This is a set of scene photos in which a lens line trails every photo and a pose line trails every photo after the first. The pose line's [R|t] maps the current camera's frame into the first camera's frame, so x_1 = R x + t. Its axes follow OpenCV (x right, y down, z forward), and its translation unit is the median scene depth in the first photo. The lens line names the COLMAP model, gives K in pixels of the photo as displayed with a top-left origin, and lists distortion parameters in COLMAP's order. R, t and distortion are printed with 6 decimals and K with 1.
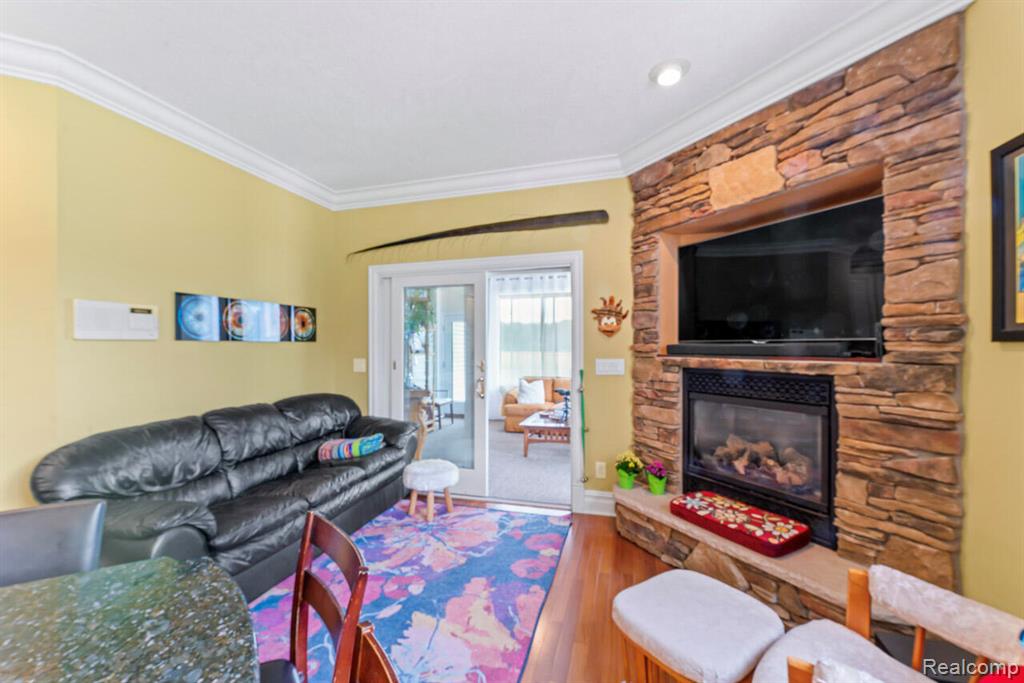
lens RADIAL K [[417.0, 0, 512.6], [0, 417.0, 345.7], [0, 0, 1]] dist [-0.001089, -0.000011]
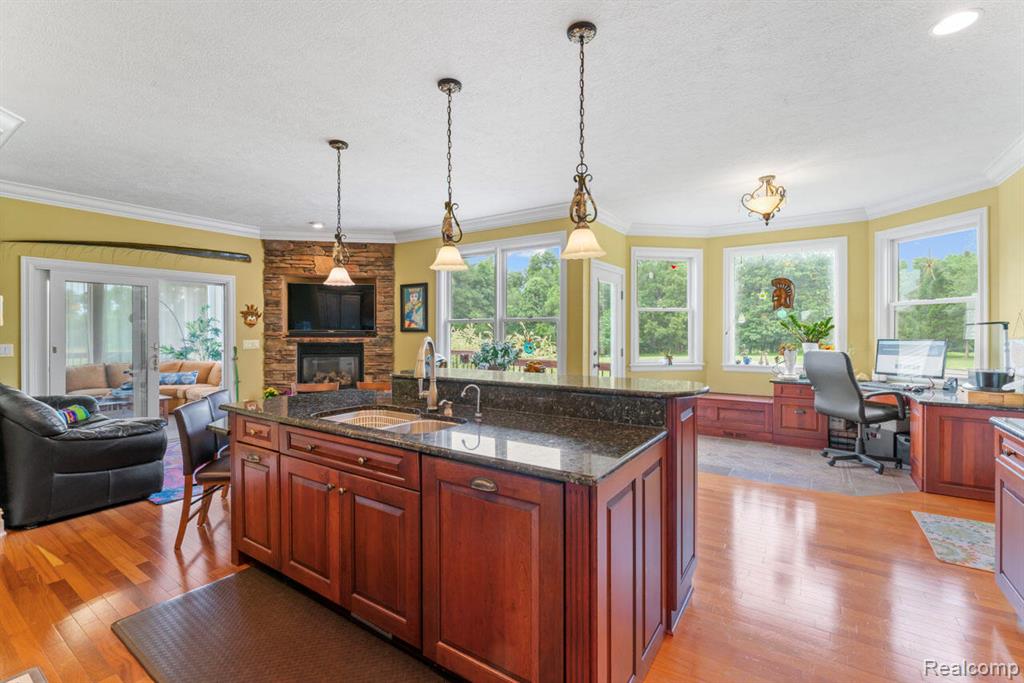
lens RADIAL K [[444.7, 0, 513.0], [0, 444.7, 337.1], [0, 0, 1]] dist [0.000152, 0.000017]
pose [[0.310389, -0.003142, 0.950604, -1.369049], [-0.002302, 0.999989, 0.004057, 0.011123], [-0.950607, -0.003448, 0.310378, -0.722401]]
